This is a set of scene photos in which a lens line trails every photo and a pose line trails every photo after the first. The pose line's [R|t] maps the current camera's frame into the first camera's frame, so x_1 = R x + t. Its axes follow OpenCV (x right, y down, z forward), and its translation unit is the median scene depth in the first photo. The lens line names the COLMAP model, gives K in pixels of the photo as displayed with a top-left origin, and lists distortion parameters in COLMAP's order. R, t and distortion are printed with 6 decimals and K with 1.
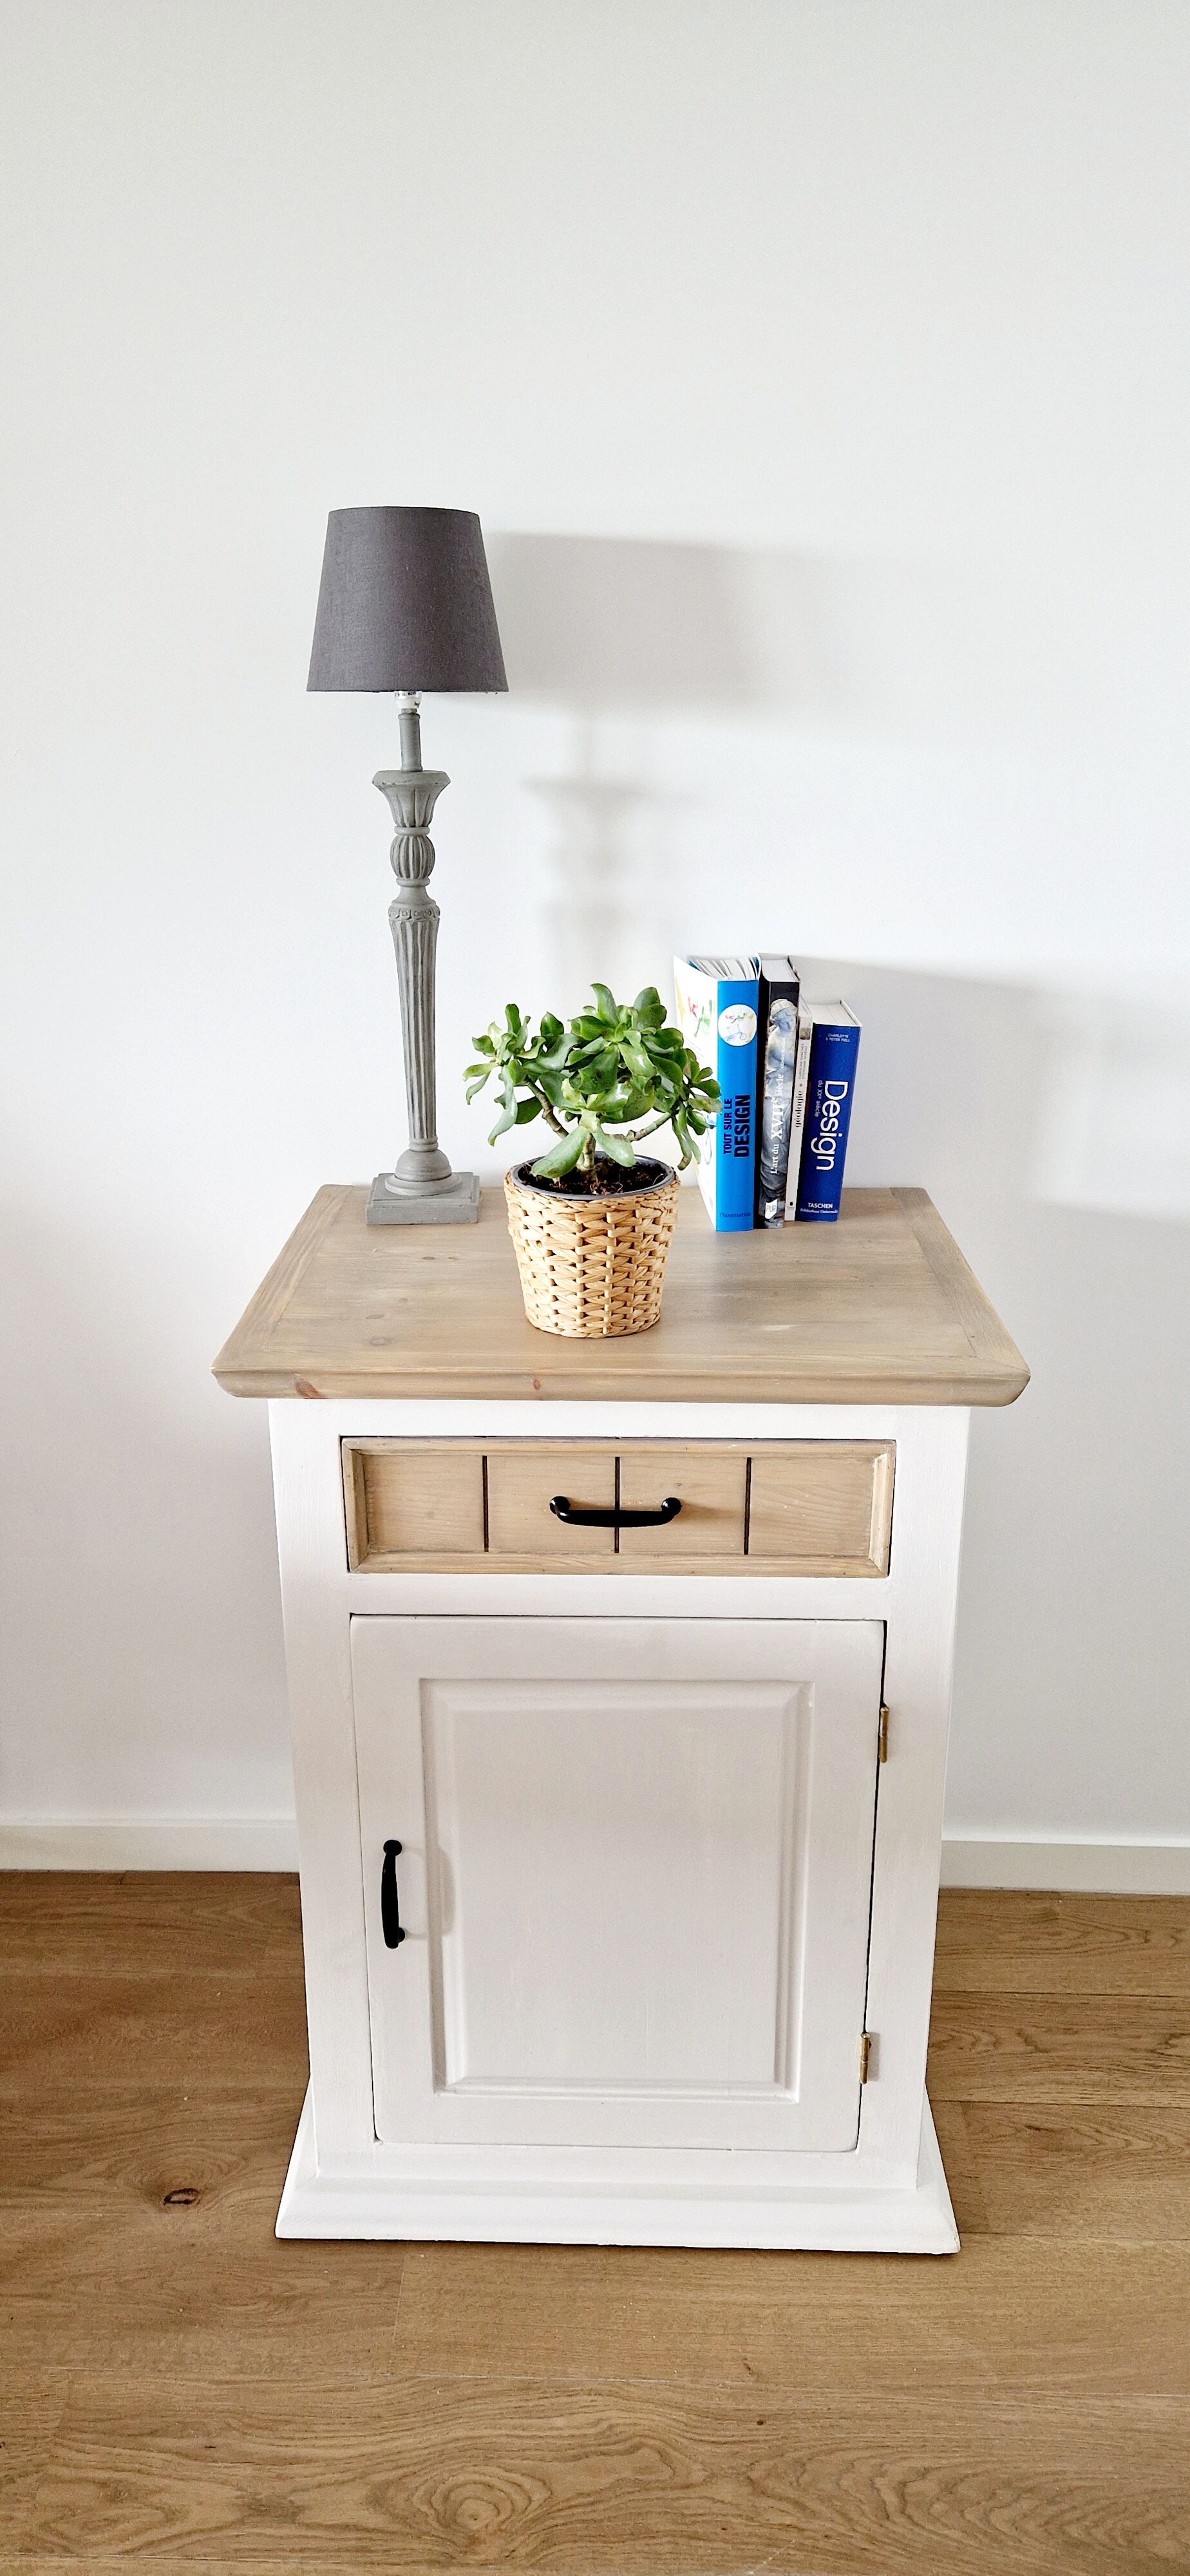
lens RADIAL K [[1712.8, 0, 582.3], [0, 1712.8, 1277.2], [0, 0, 1]] dist [0.054551, -0.041967]
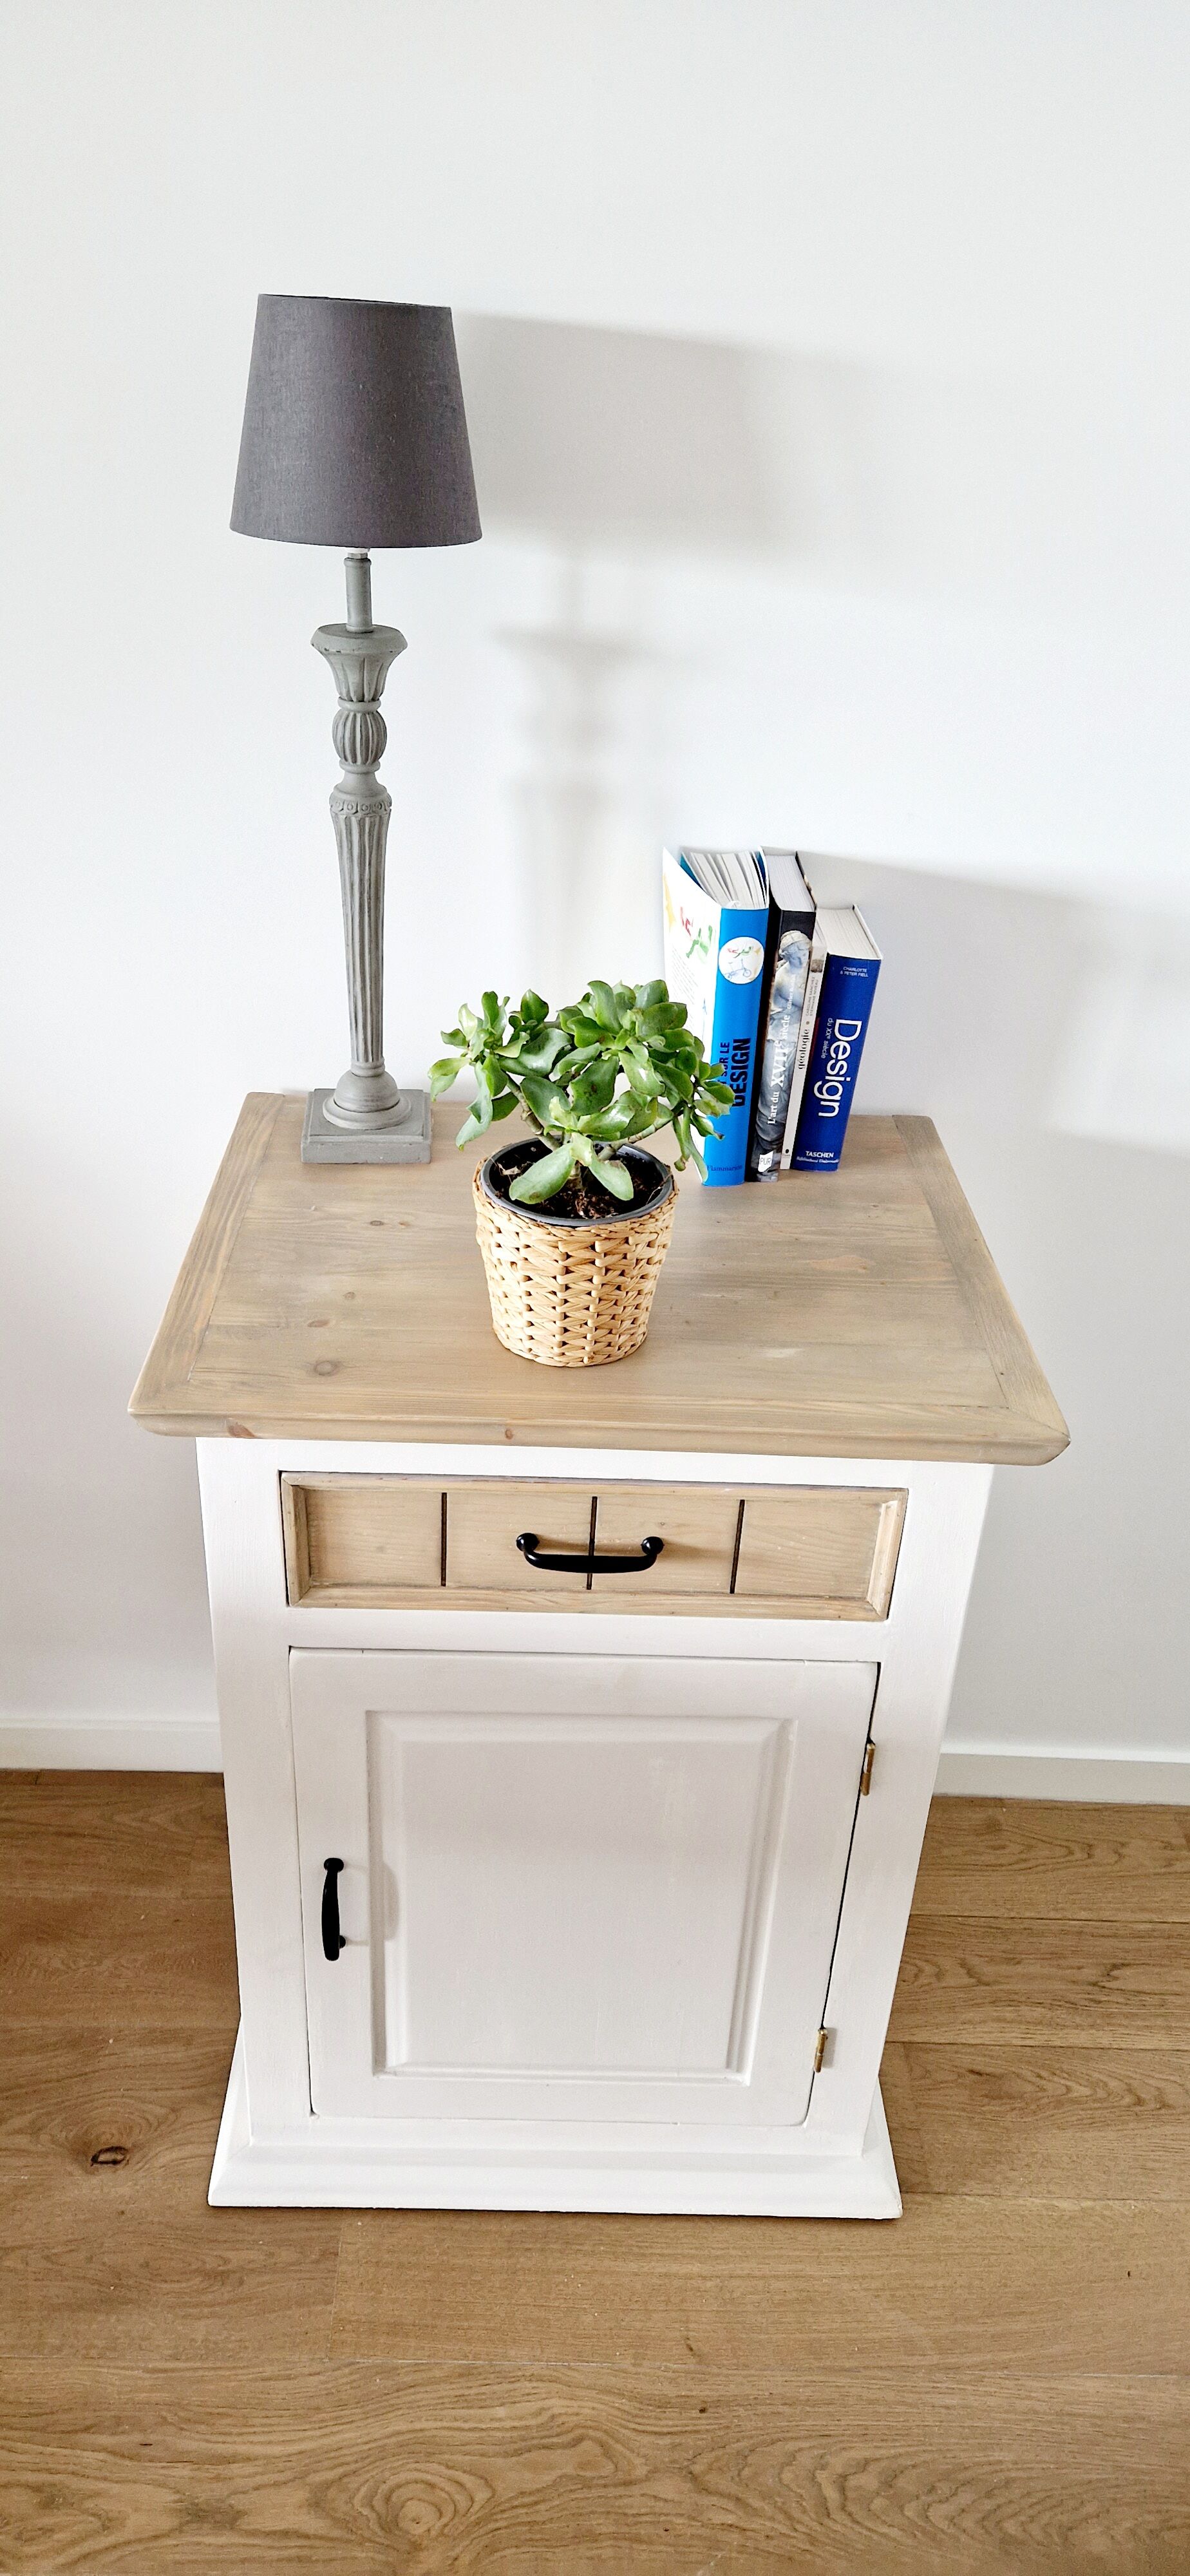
lens RADIAL K [[1712.8, 0, 580.8], [0, 1712.8, 1282.0], [0, 0, 1]] dist [0.054551, -0.041967]
pose [[0.998325, 0.021737, 0.053614, -0.034579], [-0.031453, 0.981731, 0.187654, -0.160183], [-0.048556, -0.189026, 0.980771, 0.144951]]
